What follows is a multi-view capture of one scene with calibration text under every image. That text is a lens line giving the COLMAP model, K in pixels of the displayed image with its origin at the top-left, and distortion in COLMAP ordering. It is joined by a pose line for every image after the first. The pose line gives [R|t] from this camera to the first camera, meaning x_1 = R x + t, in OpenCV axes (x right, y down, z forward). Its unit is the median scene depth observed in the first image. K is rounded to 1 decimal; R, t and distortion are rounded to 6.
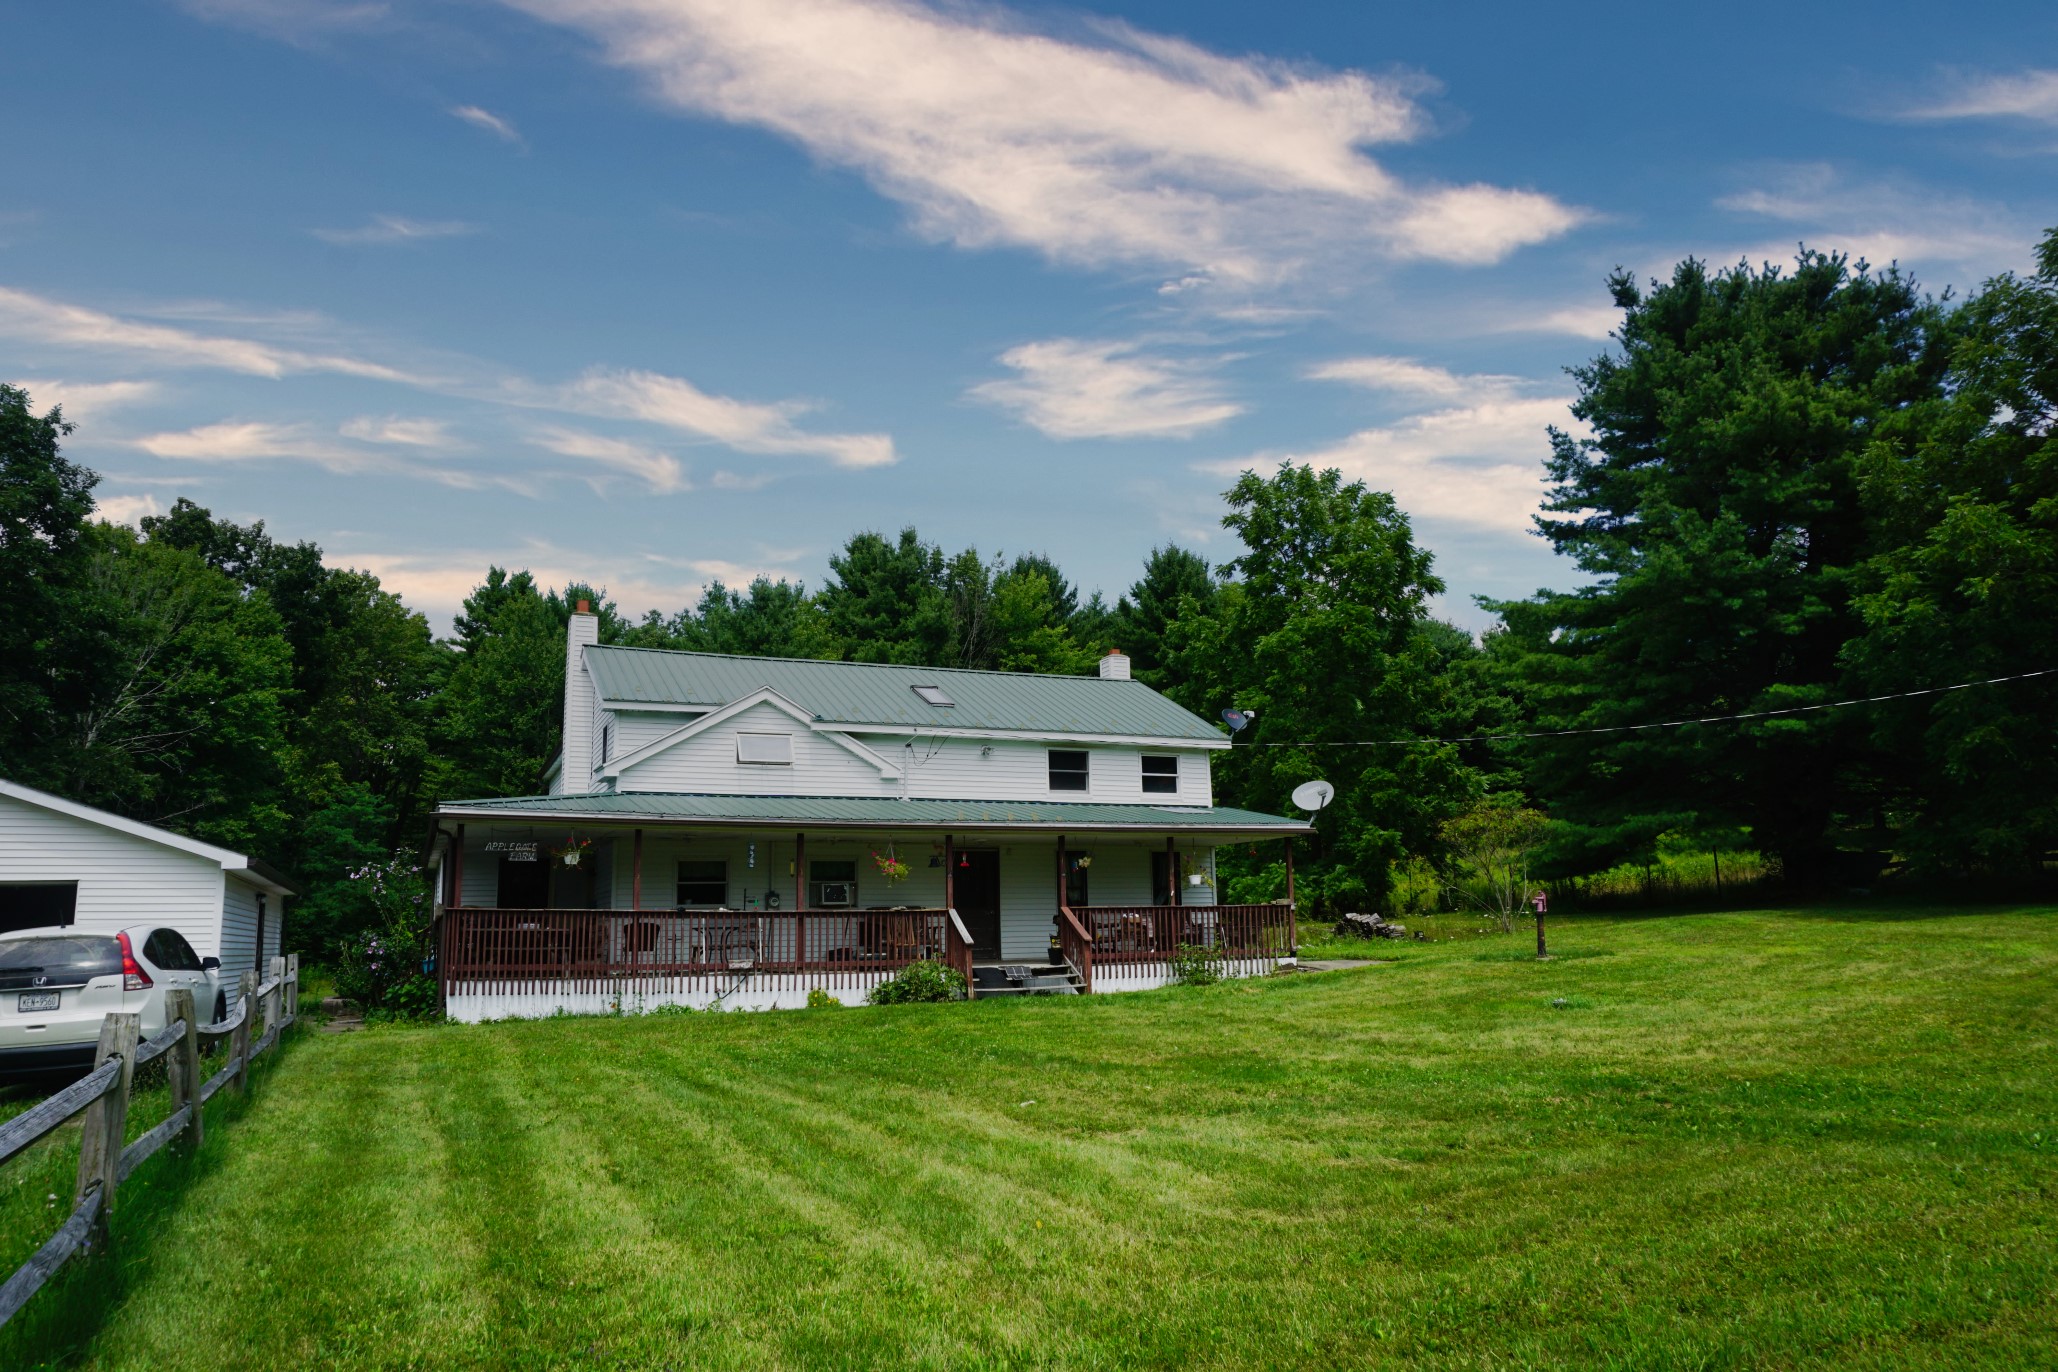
lens RADIAL K [[1382.9, 0, 1029.0], [0, 1382.9, 686.0], [0, 0, 1]] dist [-0.052868, 0.045664]
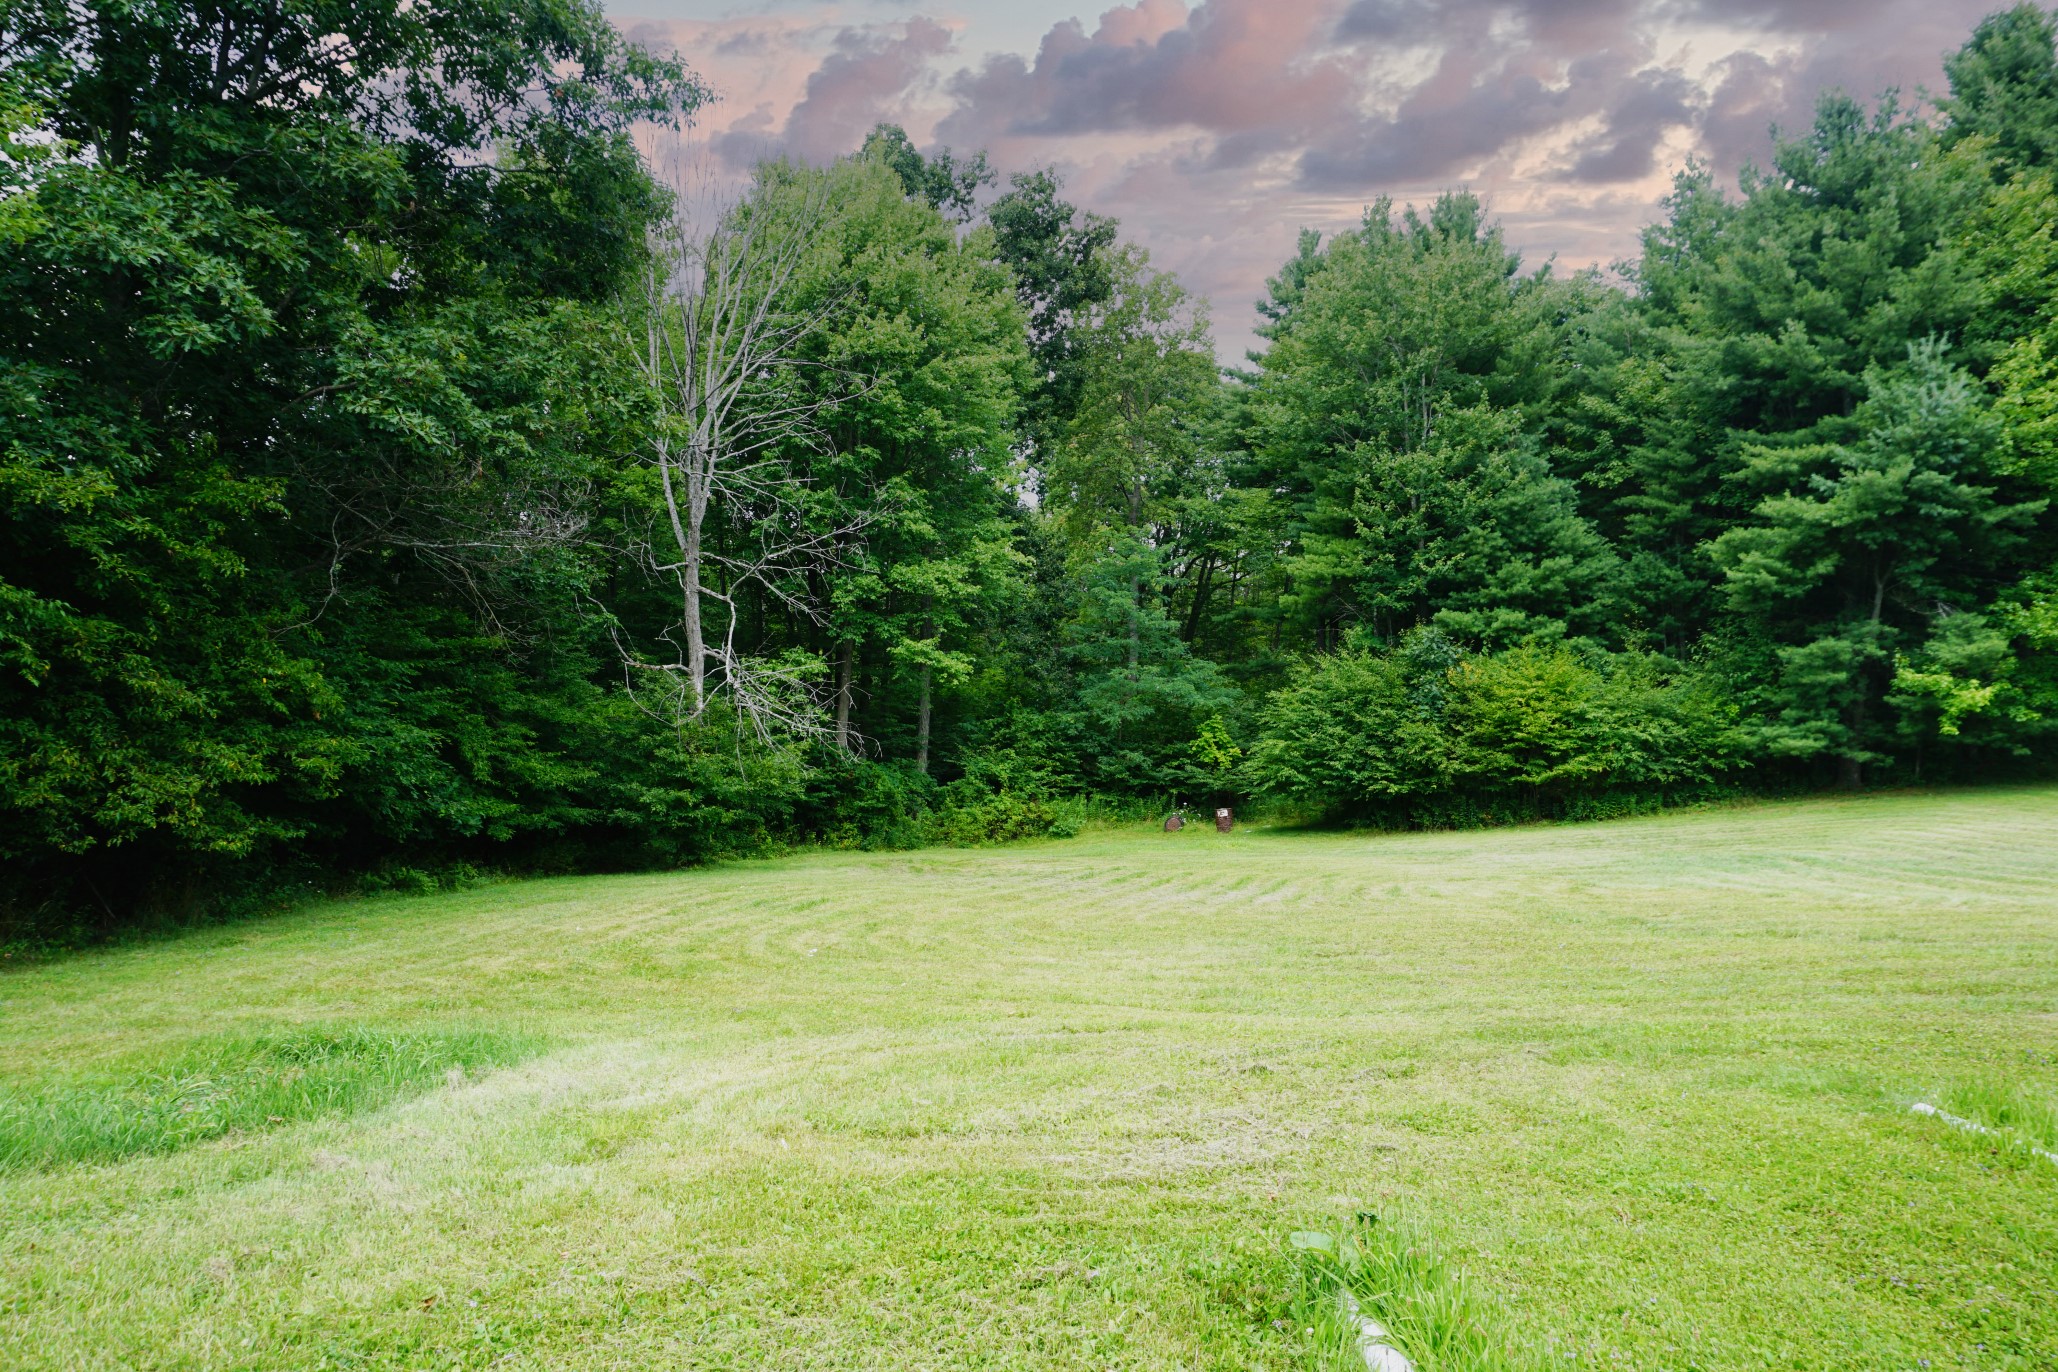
lens RADIAL K [[1433.8, 0, 1033.8], [0, 1433.8, 710.4], [0, 0, 1]] dist [-0.032735, 0.006067]
pose [[0.858127, 0.008812, -0.513362, -0.214437], [0.065196, 0.989889, 0.125973, 0.083353], [0.509281, -0.141570, 0.848876, 0.456067]]
